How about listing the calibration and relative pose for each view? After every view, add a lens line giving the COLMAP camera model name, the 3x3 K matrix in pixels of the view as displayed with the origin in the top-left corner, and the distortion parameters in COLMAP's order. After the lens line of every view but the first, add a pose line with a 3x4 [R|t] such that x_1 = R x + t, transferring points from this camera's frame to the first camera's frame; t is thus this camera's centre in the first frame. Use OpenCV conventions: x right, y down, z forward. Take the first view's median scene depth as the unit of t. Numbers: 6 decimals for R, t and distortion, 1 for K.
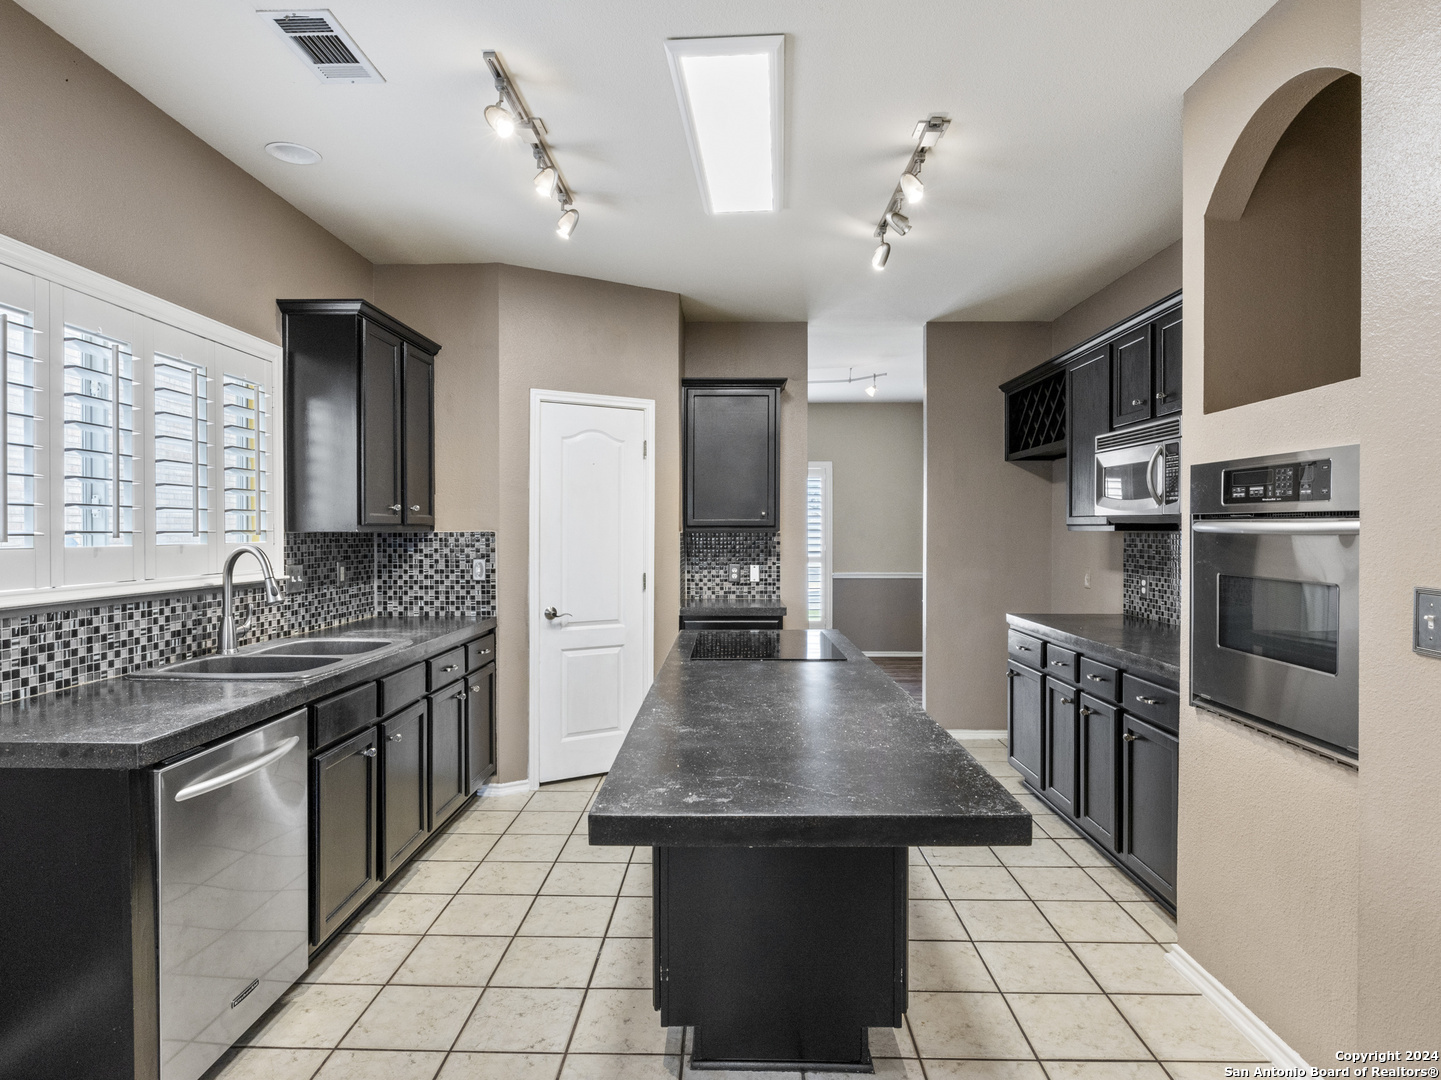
lens RADIAL K [[819.0, 0, 721.8], [0, 819.0, 535.1], [0, 0, 1]] dist [-0.008547, 0.000310]
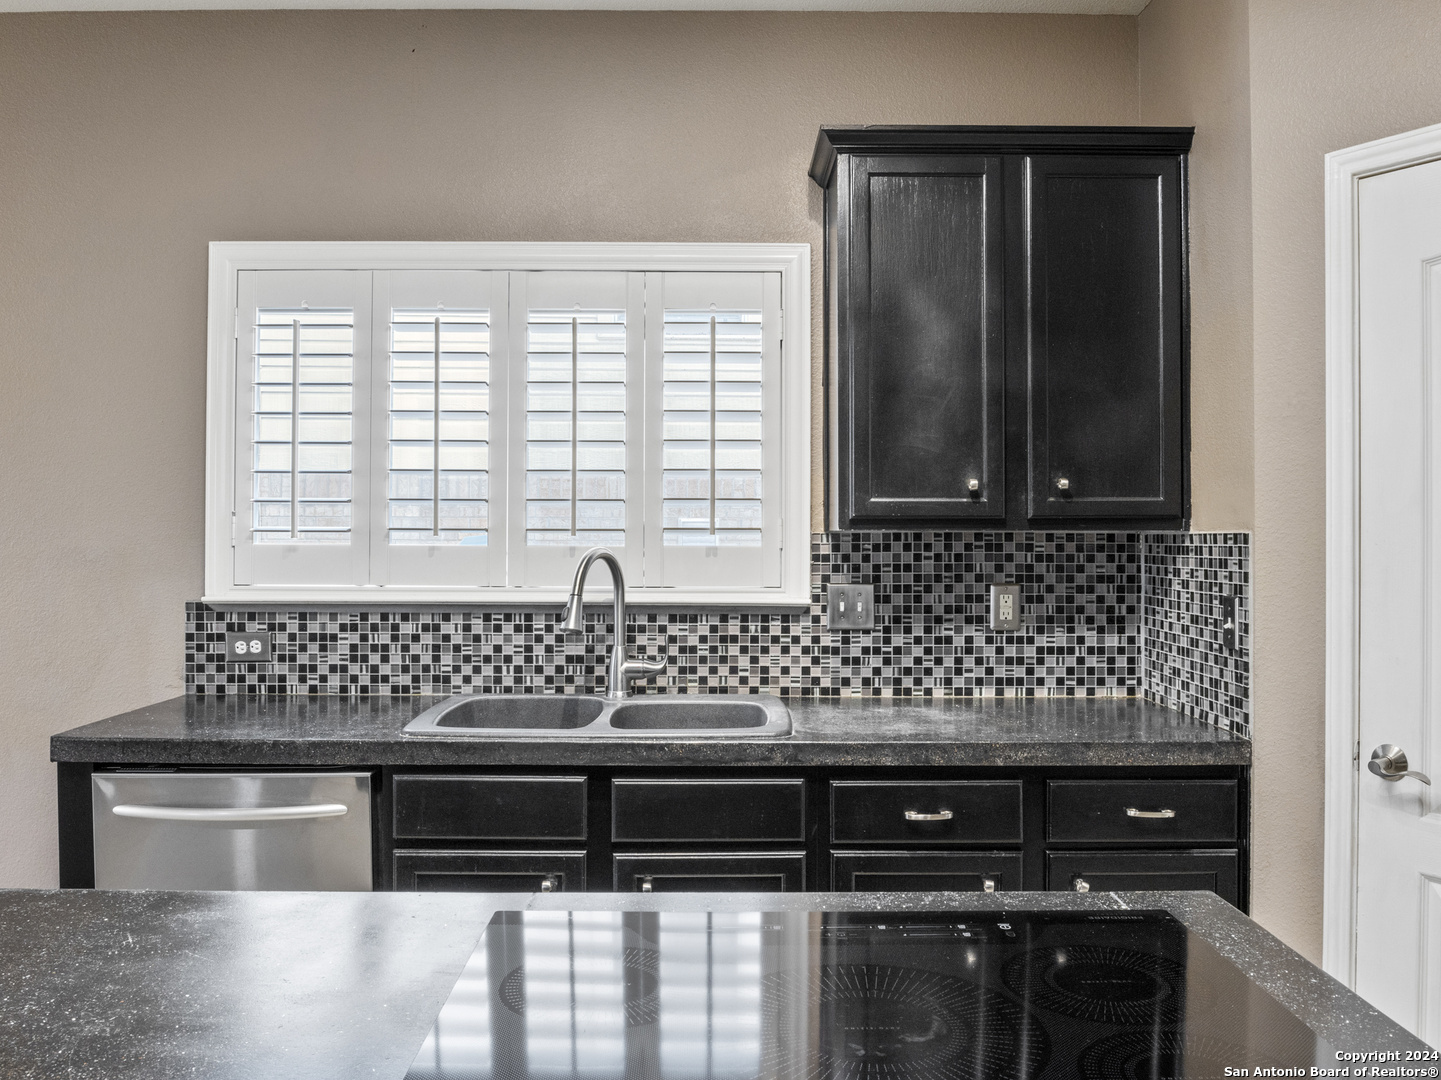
lens RADIAL K [[1176.3, 0, 731.4], [0, 1176.3, 519.5], [0, 0, 1]] dist [-0.038013, 0.011547]
pose [[0.026578, -0.005823, -0.999630, 0.368857], [-0.009294, 0.999938, -0.006072, -0.006213], [0.999604, 0.009451, 0.026522, 0.888308]]
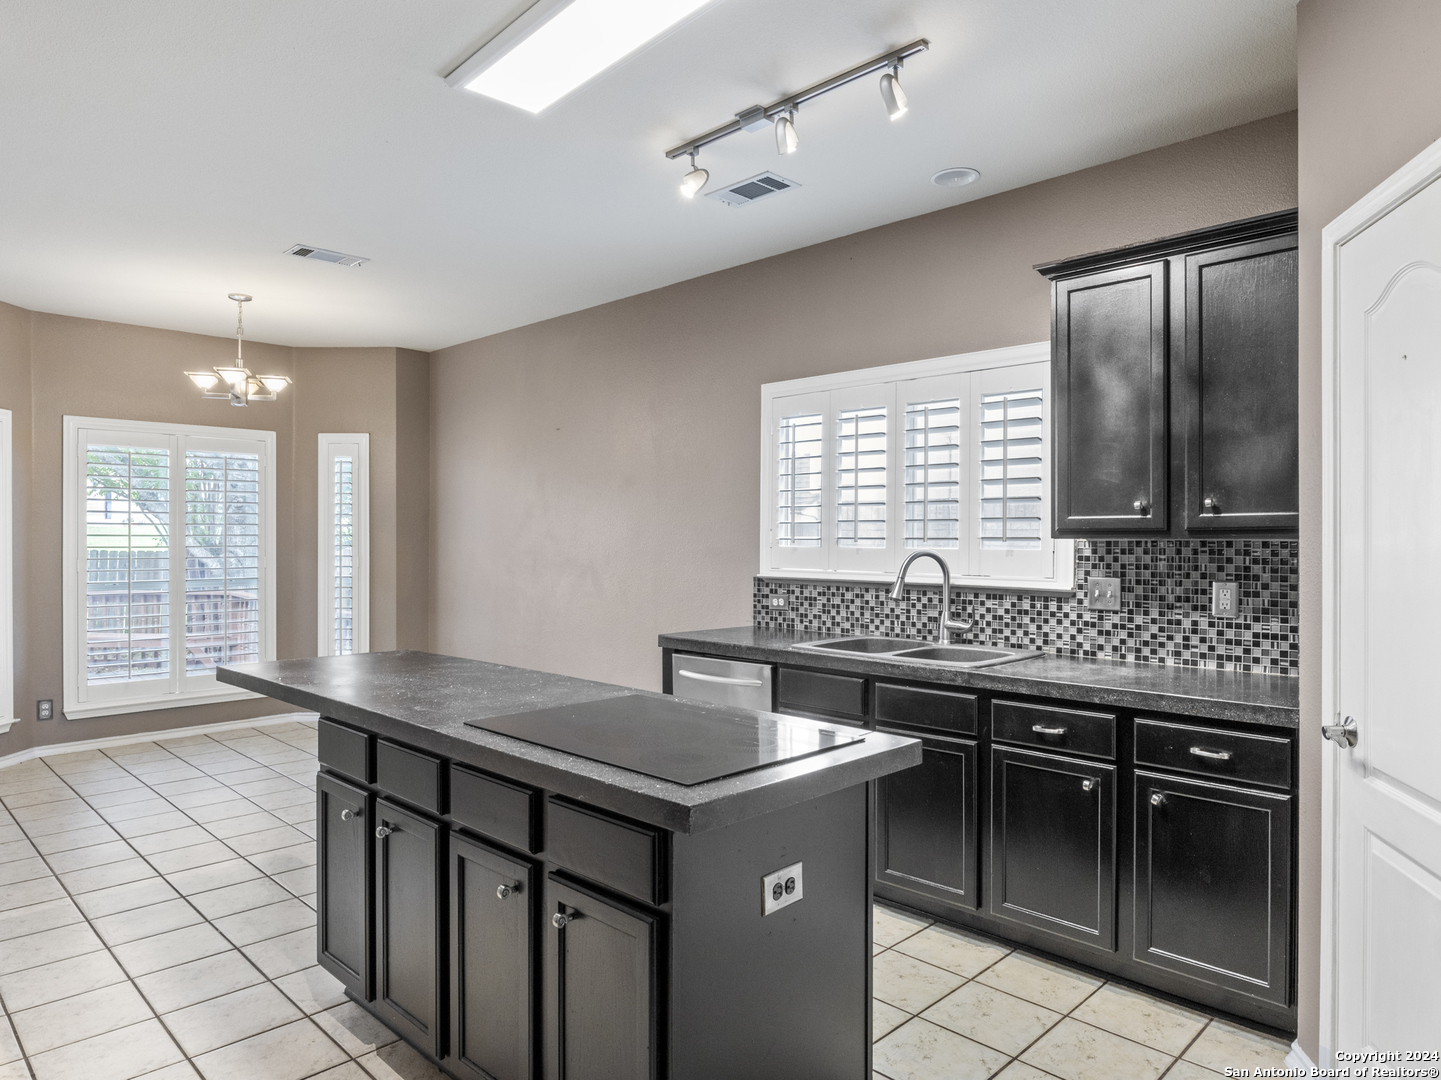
lens RADIAL K [[916.0, 0, 723.2], [0, 916.0, 543.7], [0, 0, 1]] dist [-0.013291, -0.001504]
pose [[-0.689562, 0.002882, -0.724221, 0.456940], [-0.007400, 0.999912, 0.011024, -0.006959], [0.724189, 0.012961, -0.689480, 1.379070]]
